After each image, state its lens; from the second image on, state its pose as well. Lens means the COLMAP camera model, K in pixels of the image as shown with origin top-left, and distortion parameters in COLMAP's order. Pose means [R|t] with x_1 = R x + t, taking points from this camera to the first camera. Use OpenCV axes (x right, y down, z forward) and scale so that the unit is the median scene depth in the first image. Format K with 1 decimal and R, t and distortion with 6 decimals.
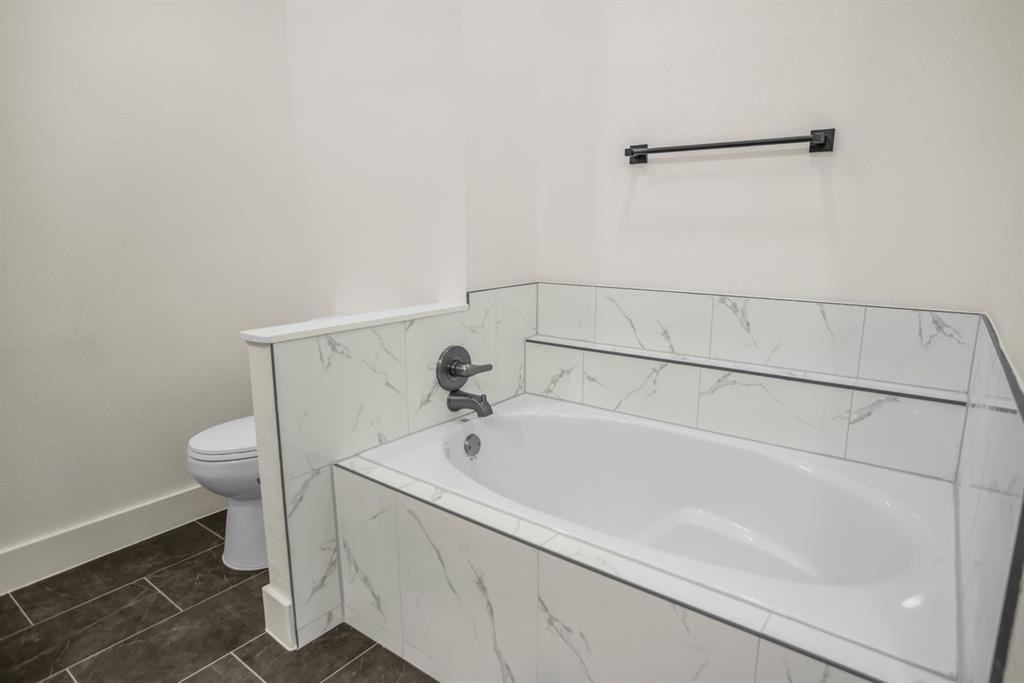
lens RADIAL K [[563.8, 0, 512.0], [0, 563.8, 341.5], [0, 0, 1]] dist [-0.046984, 0.039372]
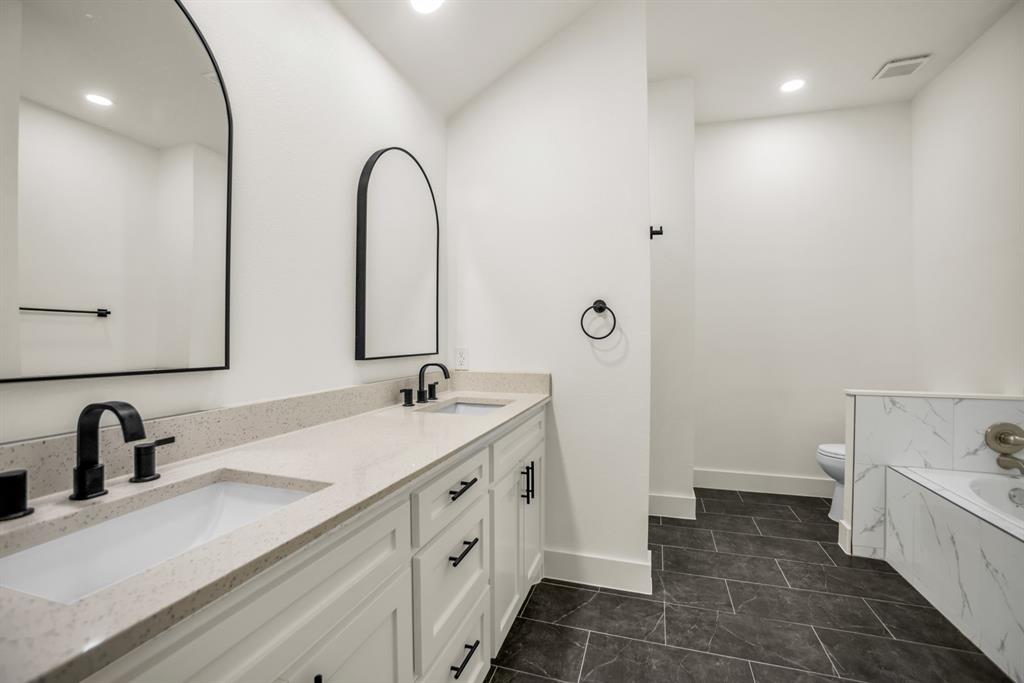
lens RADIAL K [[469.3, 0, 512.0], [0, 469.3, 341.5], [0, 0, 1]] dist [-0.003162, -0.000204]
pose [[0.349495, 0.005207, -0.936924, 0.692011], [-0.191093, 0.979361, -0.065839, 0.149585], [0.917244, 0.202050, 0.343277, -0.757532]]
